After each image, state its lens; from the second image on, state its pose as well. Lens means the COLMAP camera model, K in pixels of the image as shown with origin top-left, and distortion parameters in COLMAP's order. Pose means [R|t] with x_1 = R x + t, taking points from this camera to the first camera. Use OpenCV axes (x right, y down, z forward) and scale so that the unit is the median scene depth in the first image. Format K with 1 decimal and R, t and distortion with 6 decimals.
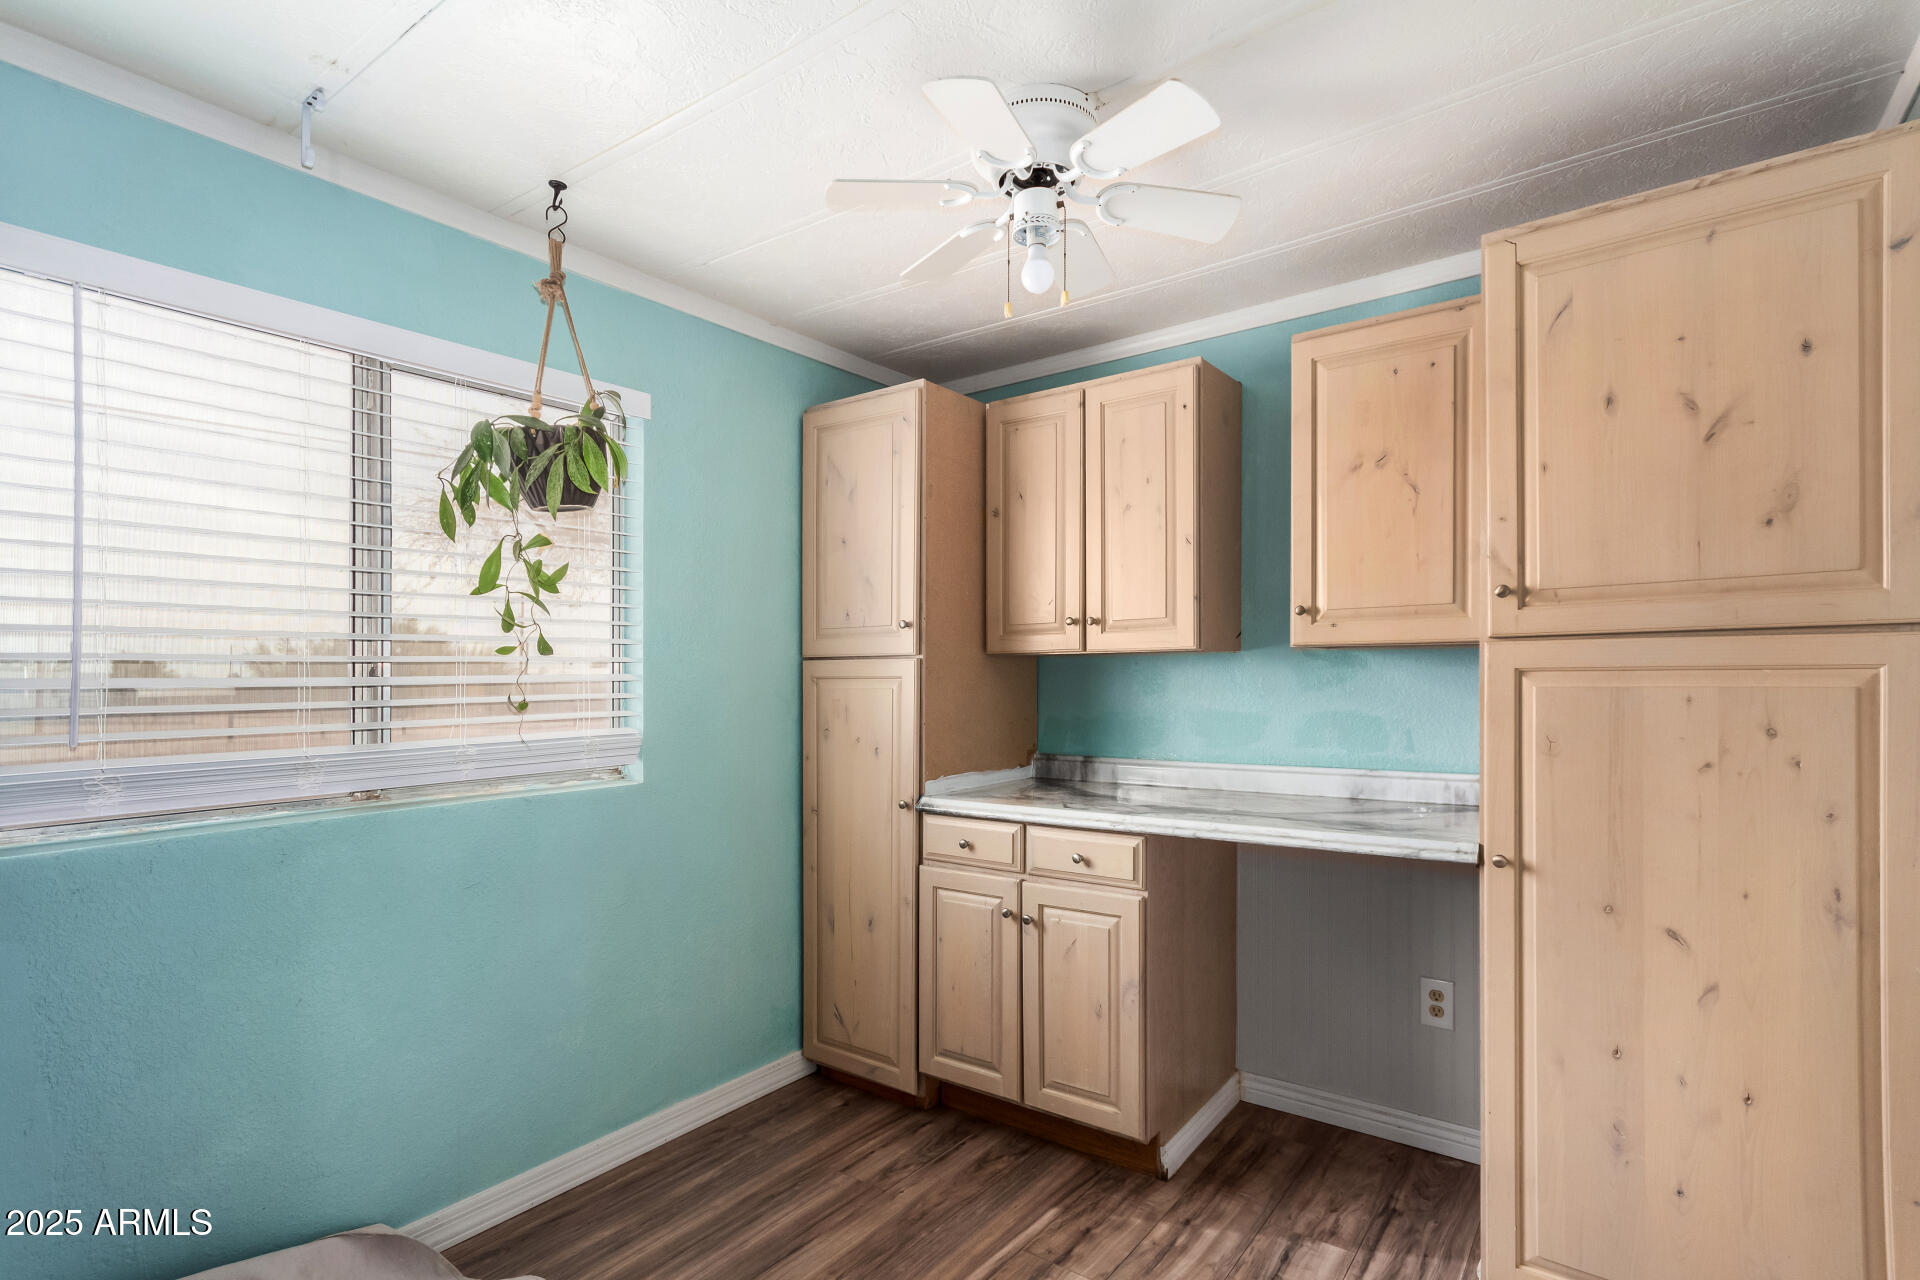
lens RADIAL K [[920.7, 0, 958.9], [0, 920.7, 657.3], [0, 0, 1]] dist [0.003060, 0.002221]
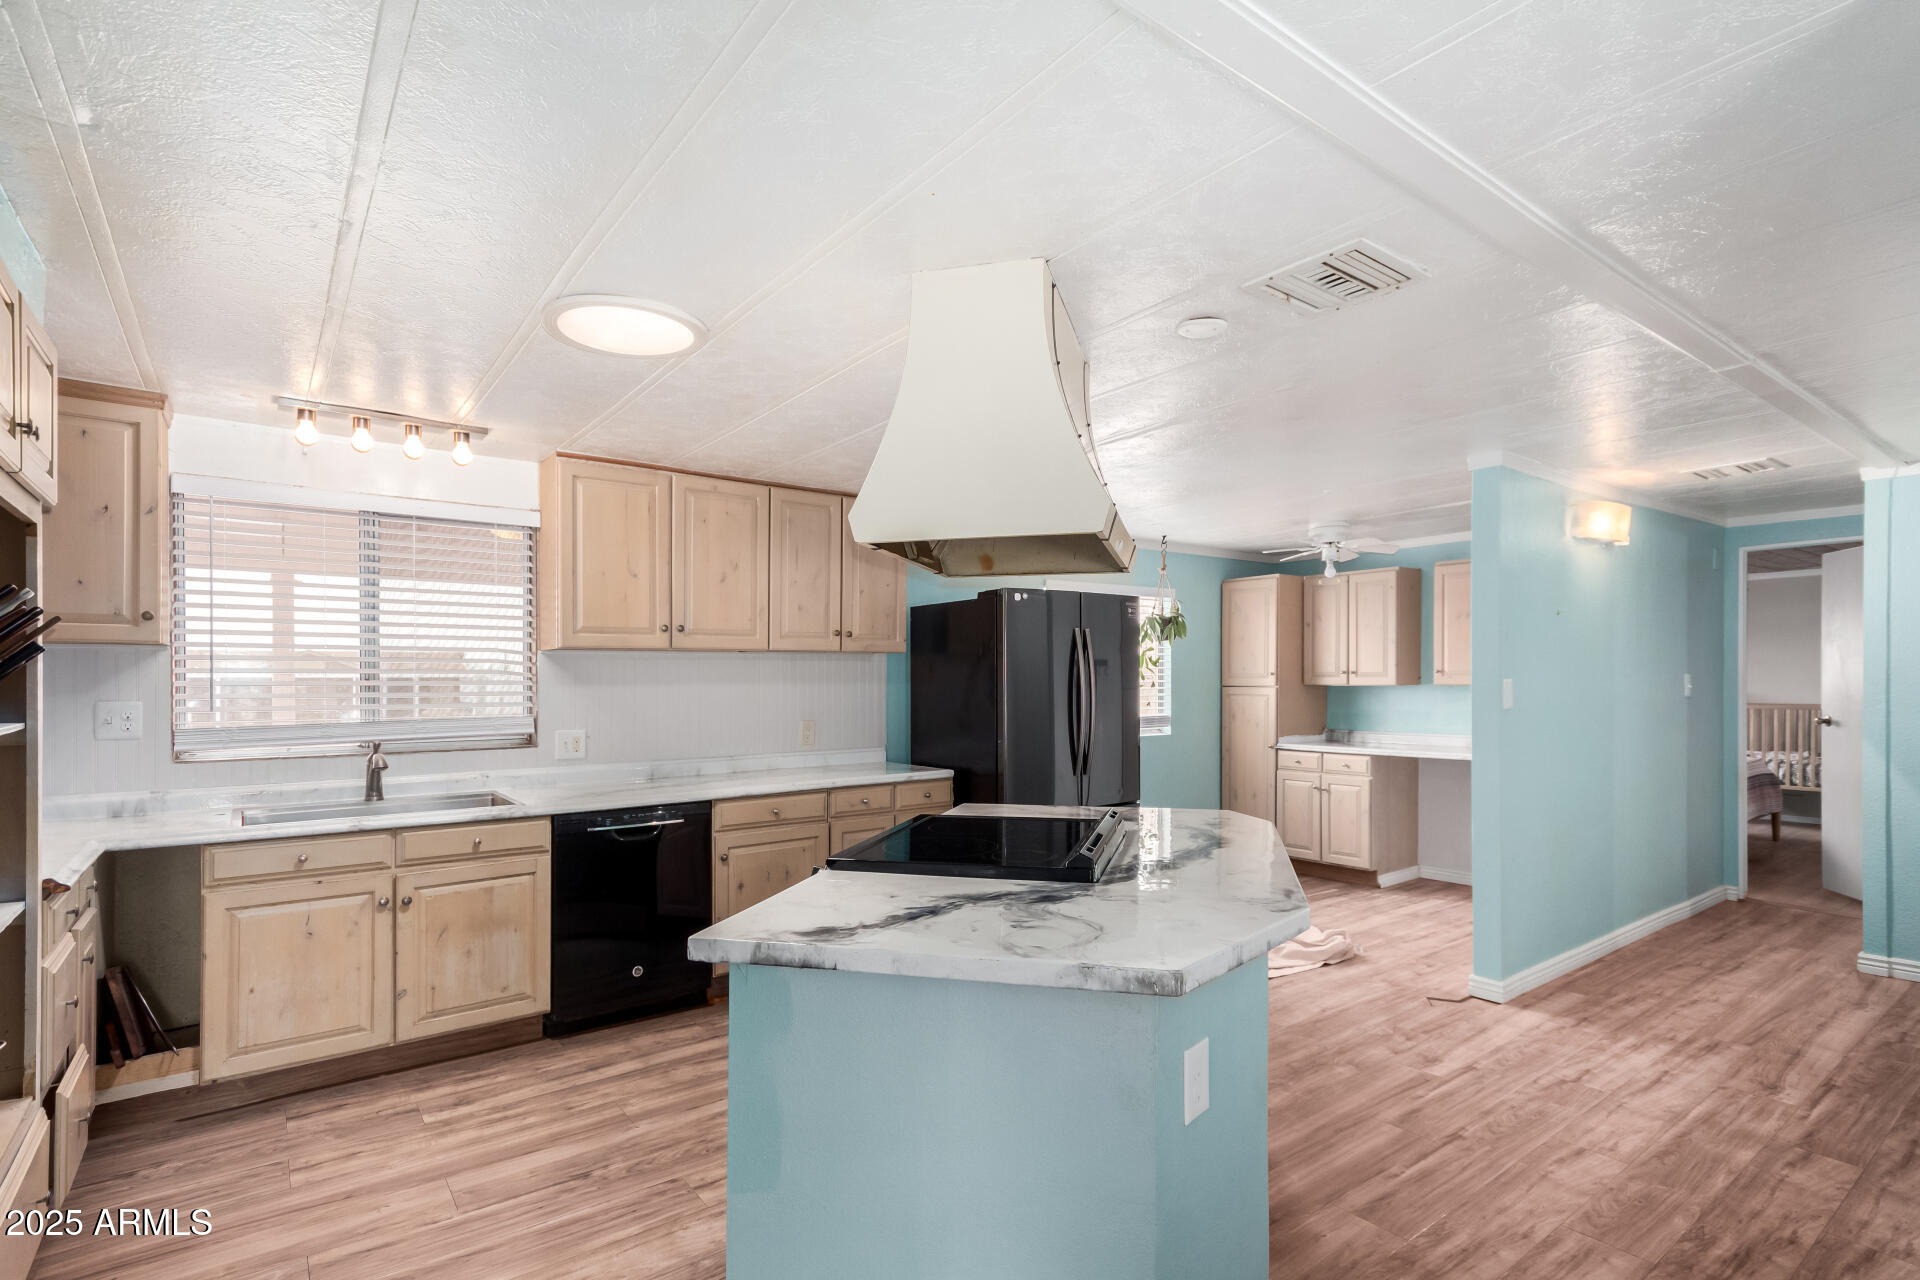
lens RADIAL K [[920.7, 0, 975.2], [0, 920.7, 675.6], [0, 0, 1]] dist [0.003060, 0.002221]
pose [[0.965282, 0.002685, -0.261195, -0.179369], [-0.000534, 0.999965, 0.008307, -0.051626], [0.261208, -0.007879, 0.965250, -1.607605]]
